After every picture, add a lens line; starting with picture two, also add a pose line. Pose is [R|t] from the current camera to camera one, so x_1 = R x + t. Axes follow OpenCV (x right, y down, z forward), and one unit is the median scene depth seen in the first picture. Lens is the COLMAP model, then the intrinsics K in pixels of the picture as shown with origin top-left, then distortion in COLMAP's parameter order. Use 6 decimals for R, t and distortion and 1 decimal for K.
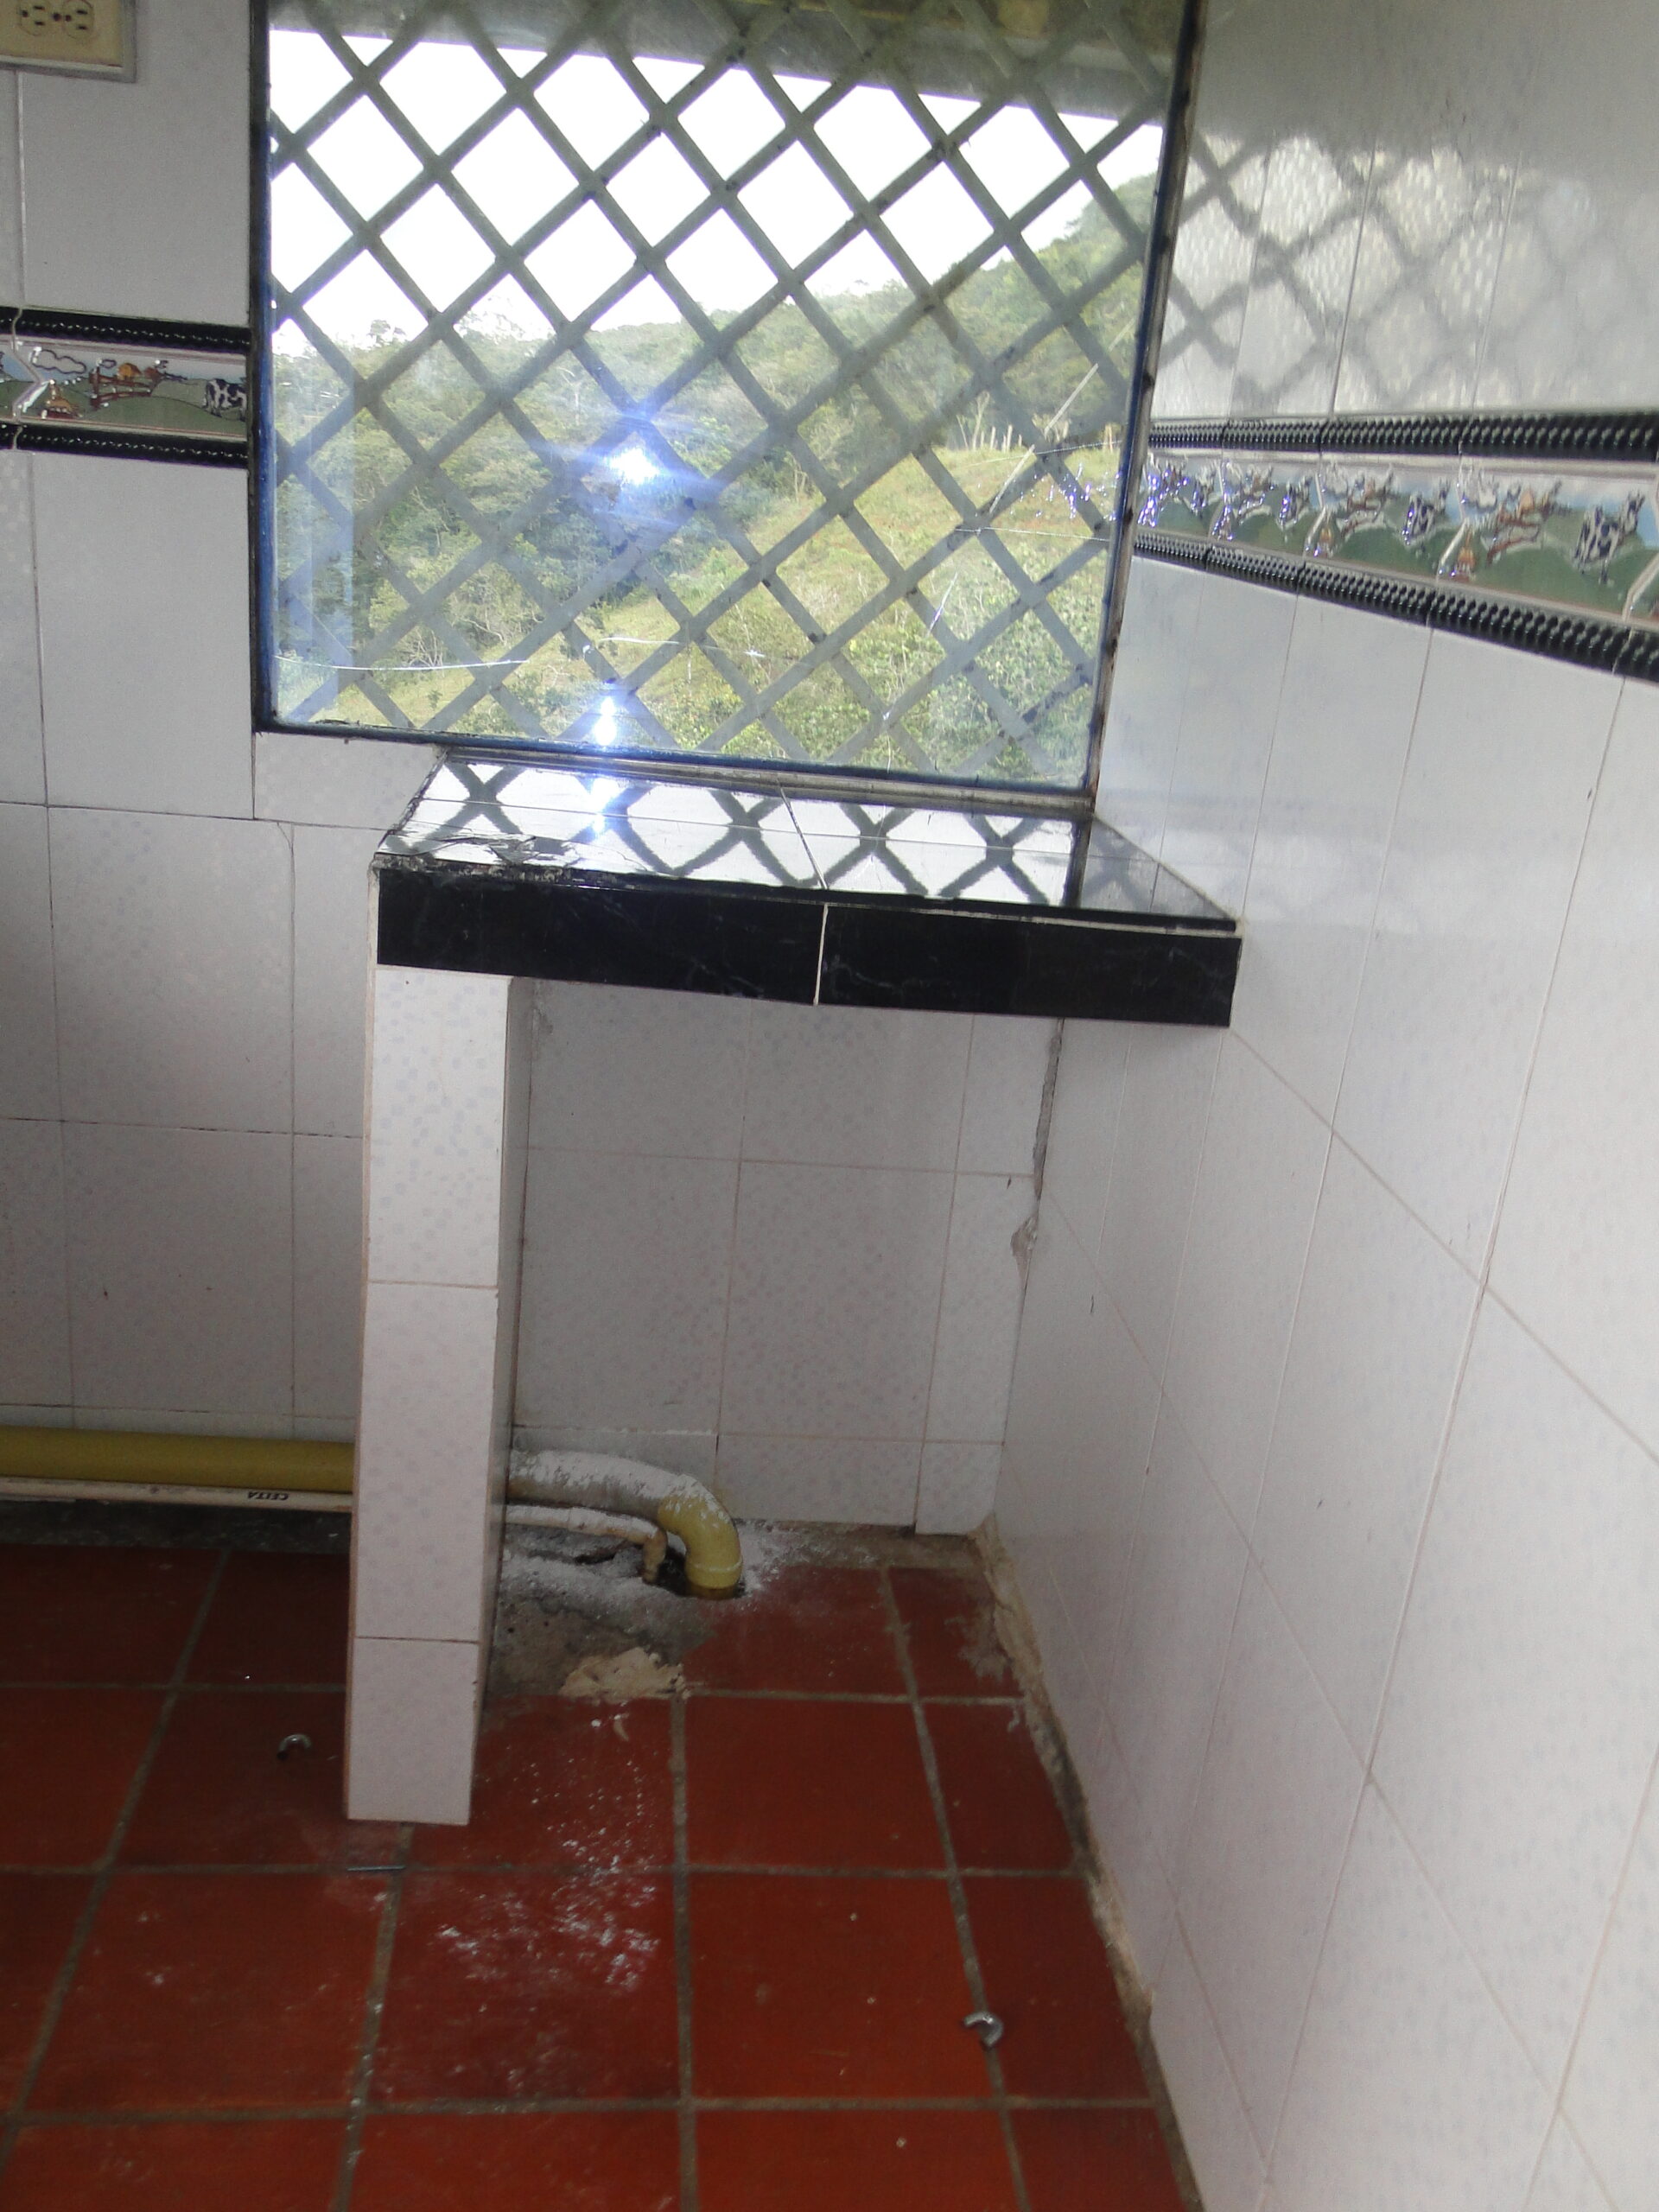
lens RADIAL K [[1863.0, 0, 827.8], [0, 1863.0, 1097.6], [0, 0, 1]] dist [0.007195, 0.005227]
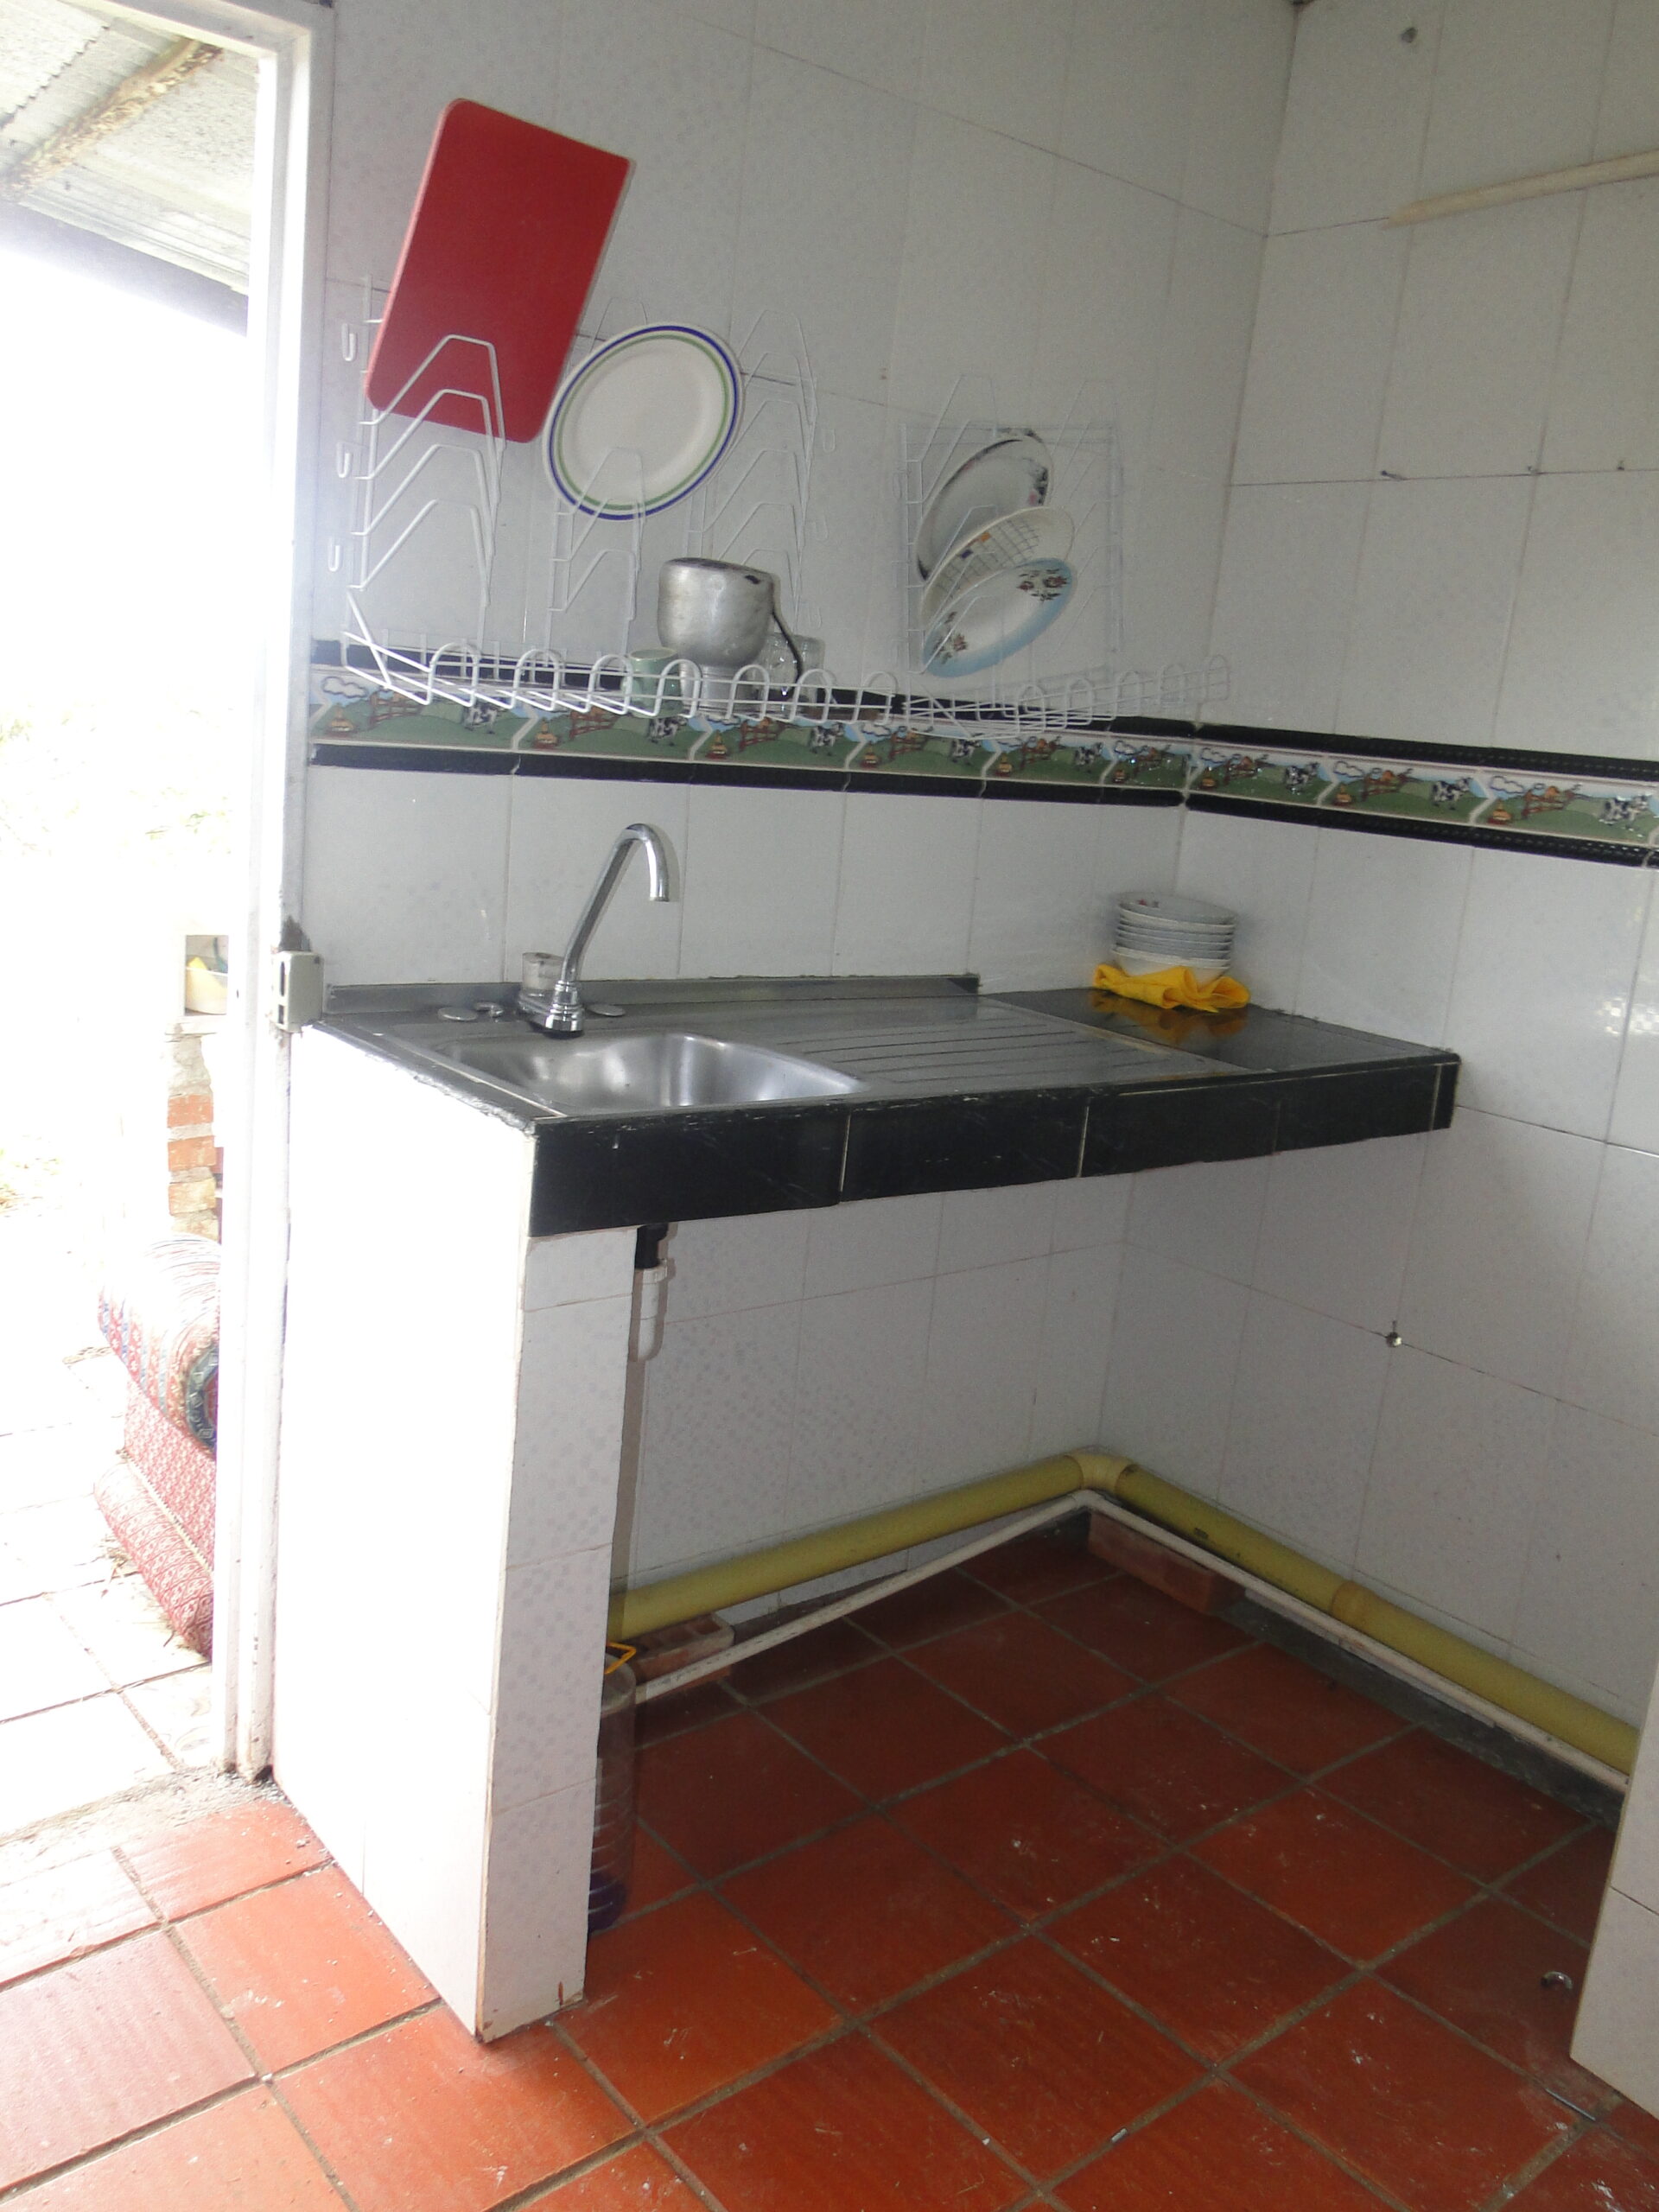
lens RADIAL K [[1863.0, 0, 829.2], [0, 1863.0, 1109.8], [0, 0, 1]] dist [0.007195, 0.005227]
pose [[0.563395, 0.127133, -0.816348, 0.337346], [-0.312723, 0.947387, -0.068283, 0.077347], [0.764716, 0.293761, 0.573510, -0.123522]]
